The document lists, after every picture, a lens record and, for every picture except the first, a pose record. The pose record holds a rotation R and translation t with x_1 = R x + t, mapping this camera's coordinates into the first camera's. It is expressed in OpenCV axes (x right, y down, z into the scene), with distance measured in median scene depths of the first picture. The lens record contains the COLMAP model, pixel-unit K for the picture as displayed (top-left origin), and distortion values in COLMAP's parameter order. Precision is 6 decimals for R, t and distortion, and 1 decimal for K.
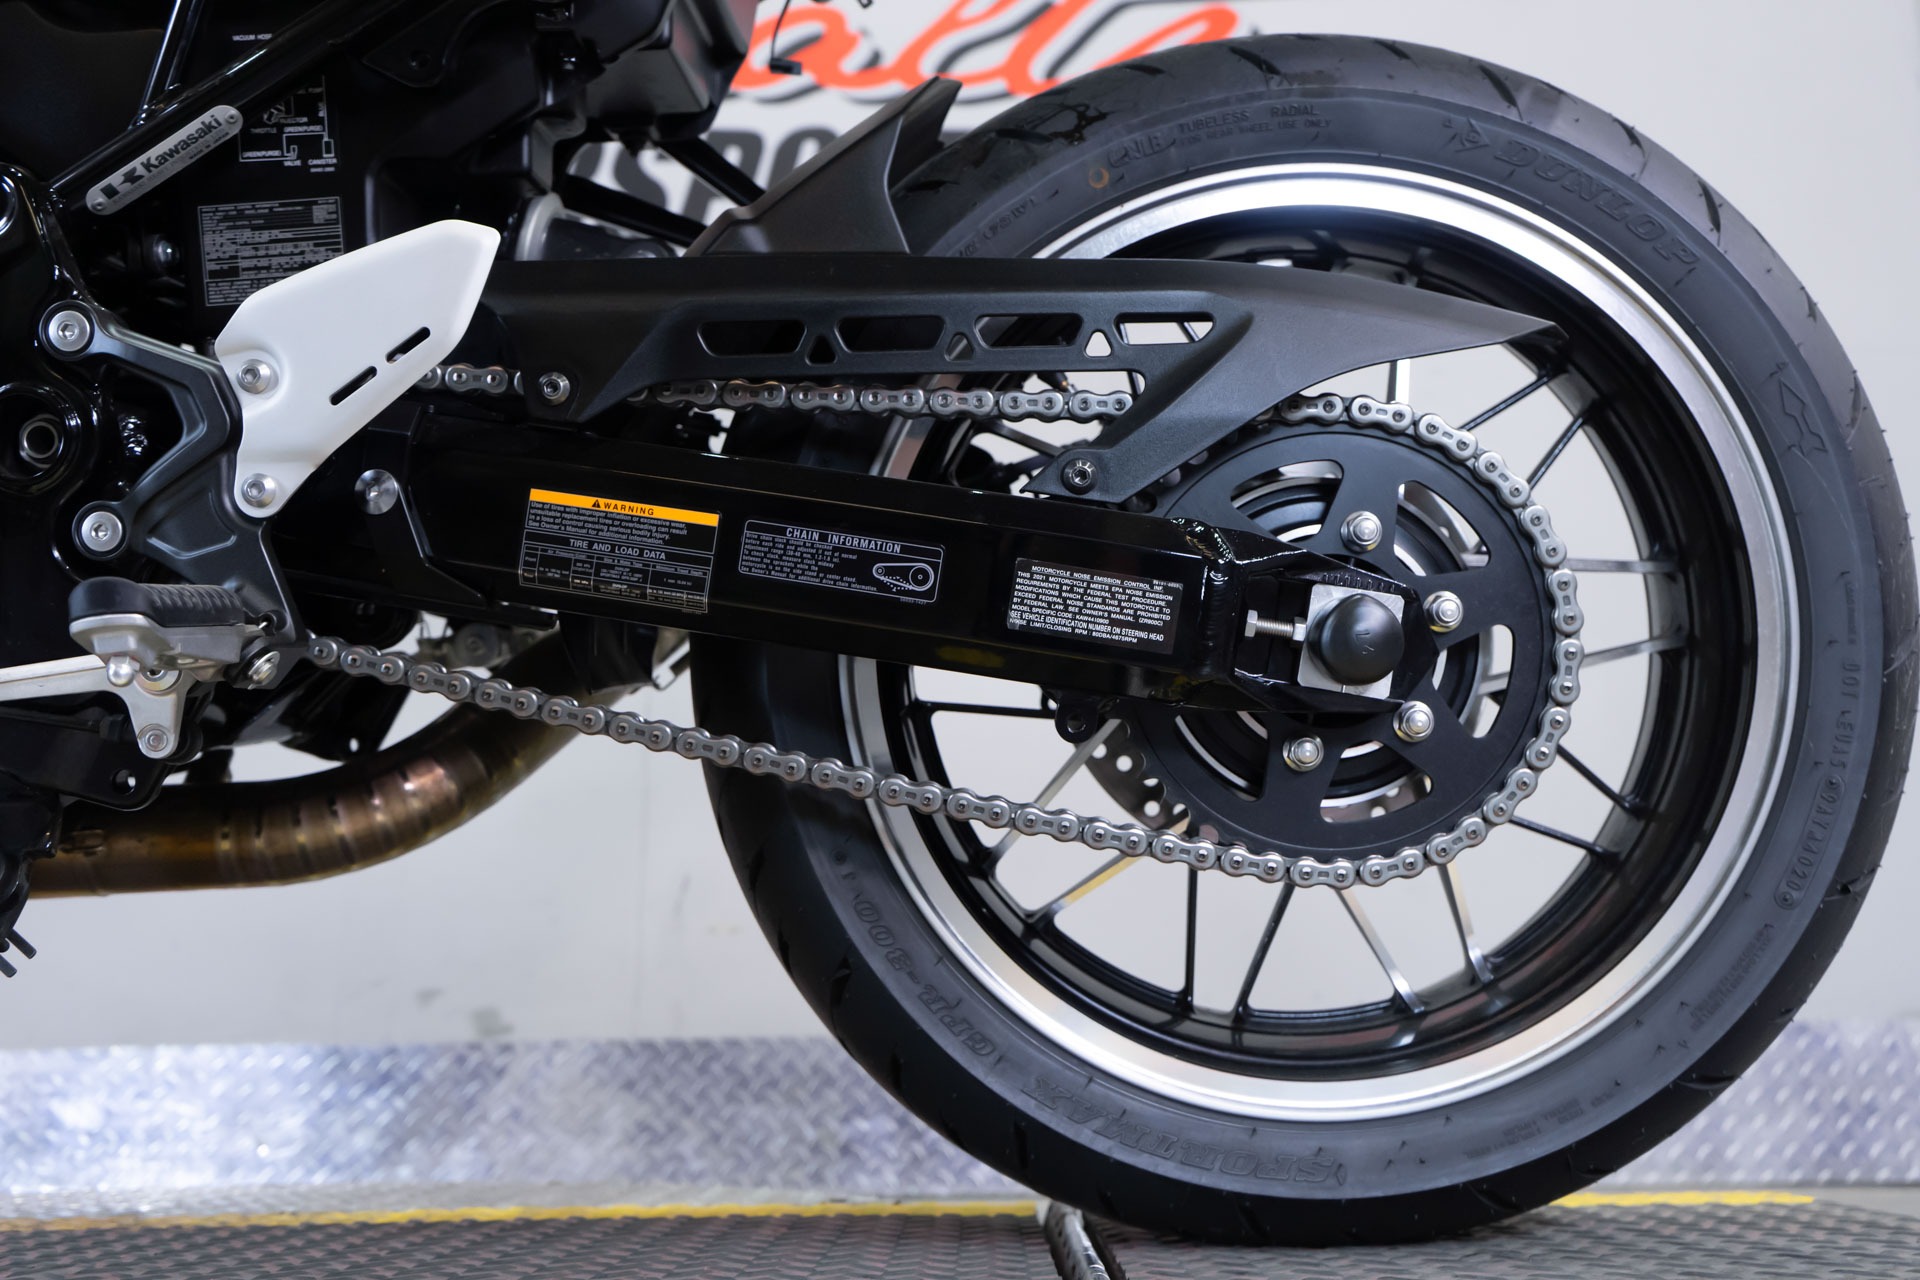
lens RADIAL K [[1829.1, 0, 960.0], [0, 1829.1, 640.0], [0, 0, 1]] dist [-0.001408, 0.020815]
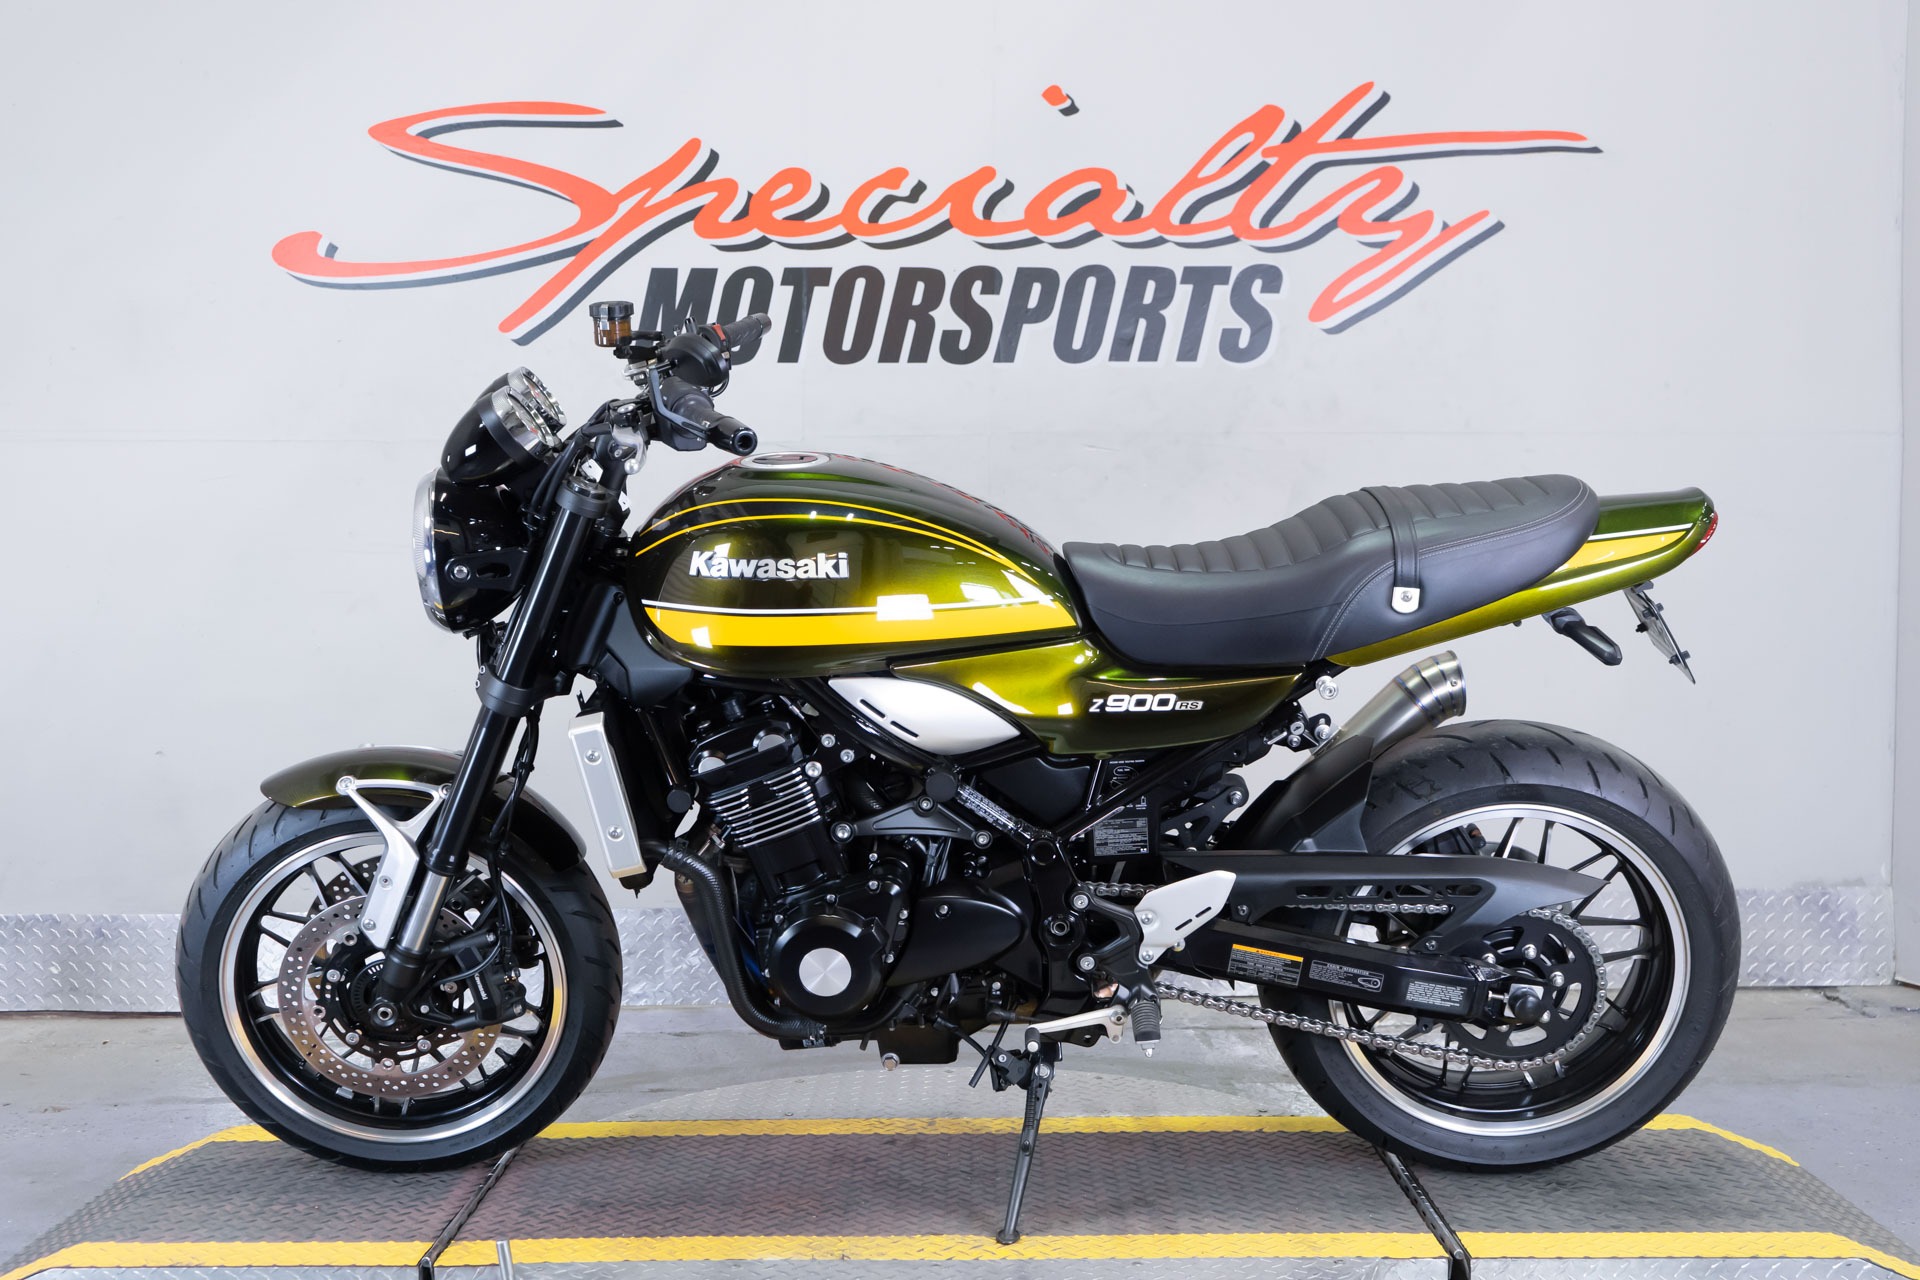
lens RADIAL K [[2037.6, 0, 904.3], [0, 2037.6, 660.4], [0, 0, 1]] dist [0.012748, -0.006357]
pose [[0.999994, -0.001307, -0.003325, -0.731659], [0.002141, 0.964229, 0.265062, -1.339555], [0.002860, -0.265068, 0.964226, -1.914089]]
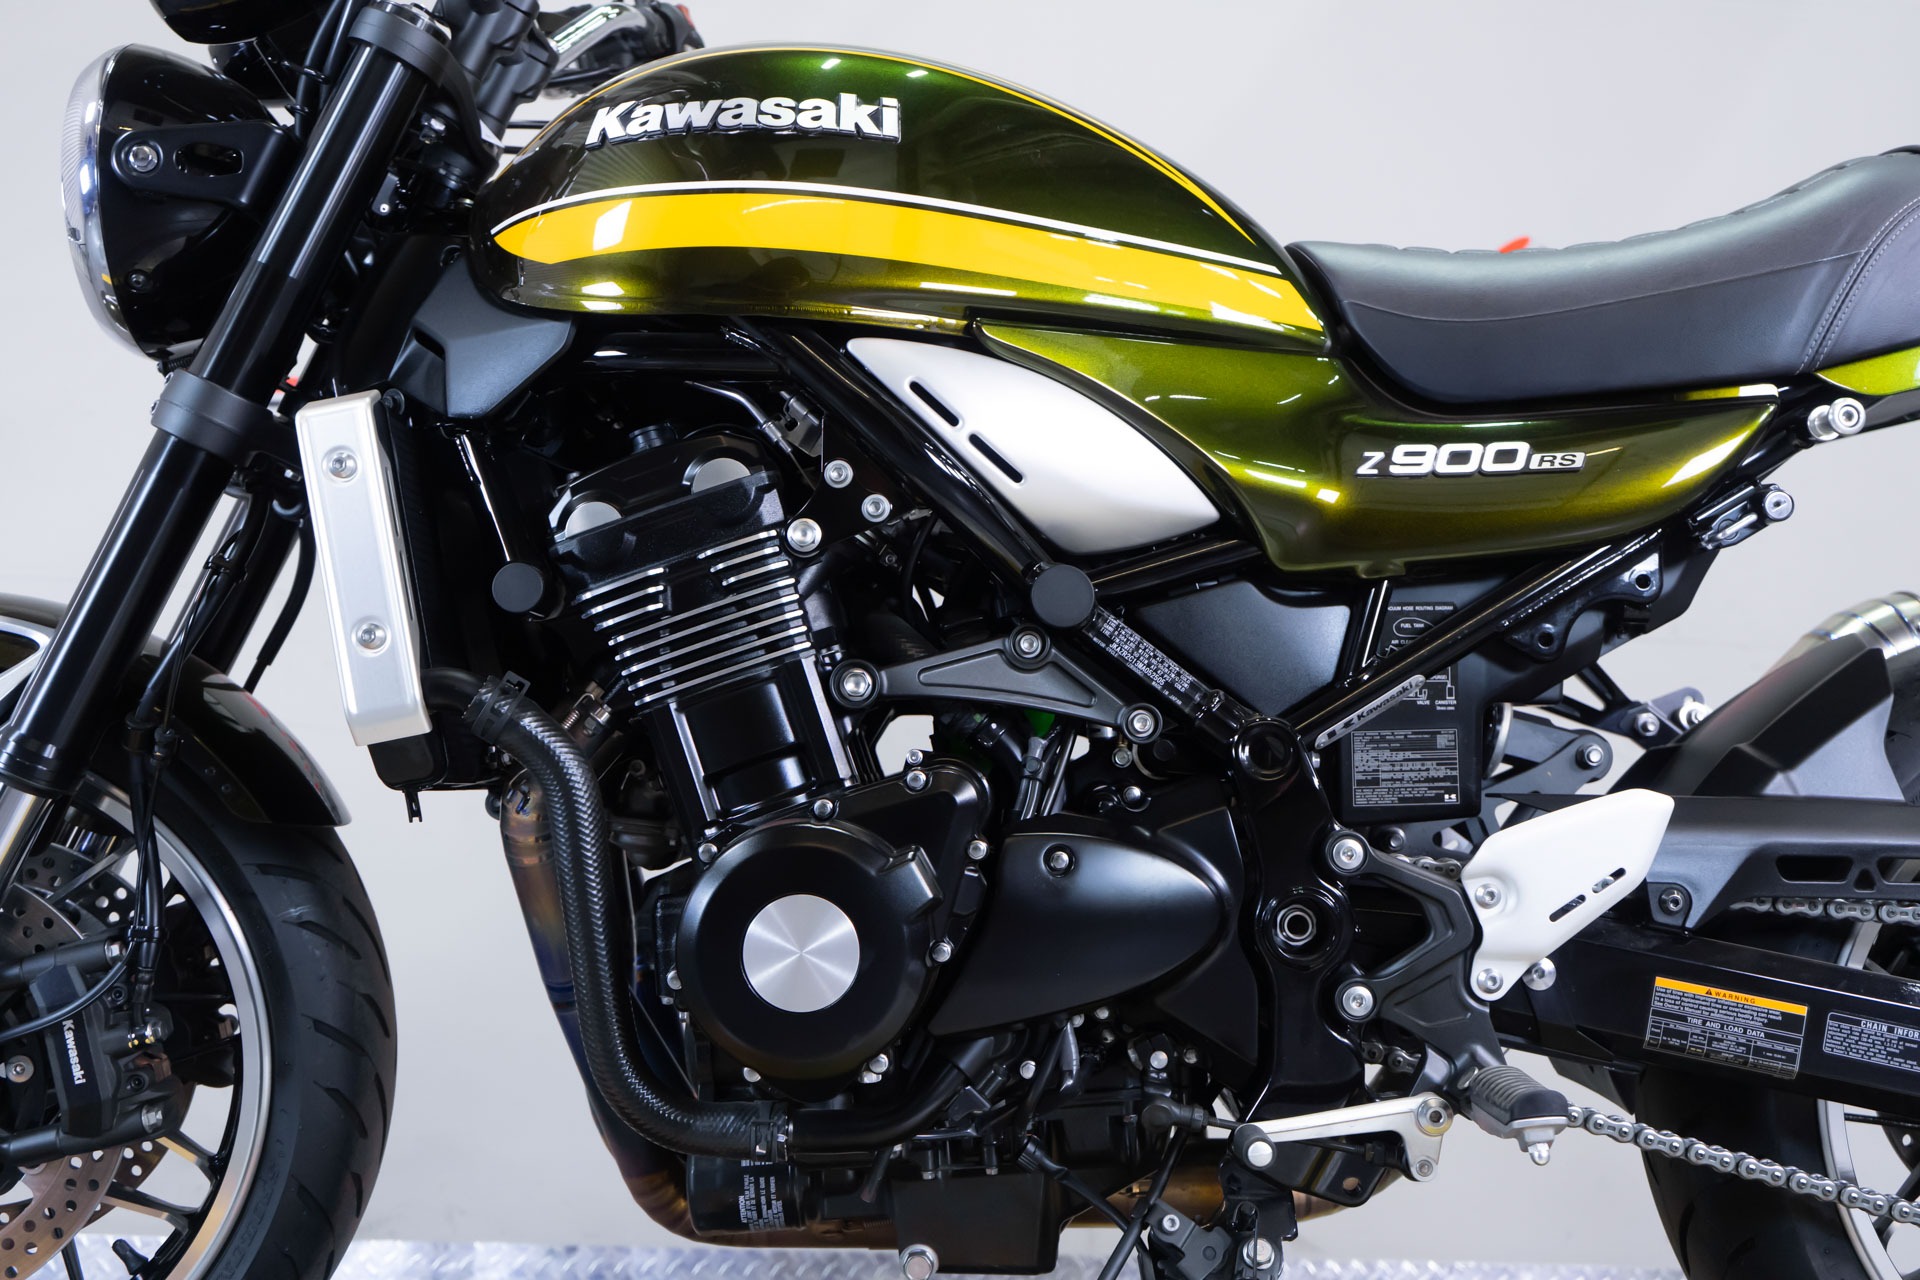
lens RADIAL K [[1821.2, 0, 960.0], [0, 1821.2, 640.0], [0, 0, 1]] dist [-0.000396, 0.013621]
pose [[0.998295, 0.047754, 0.033559, -0.805694], [-0.045460, 0.996778, -0.066081, -0.218718], [-0.036606, 0.064443, 0.997250, -0.335429]]
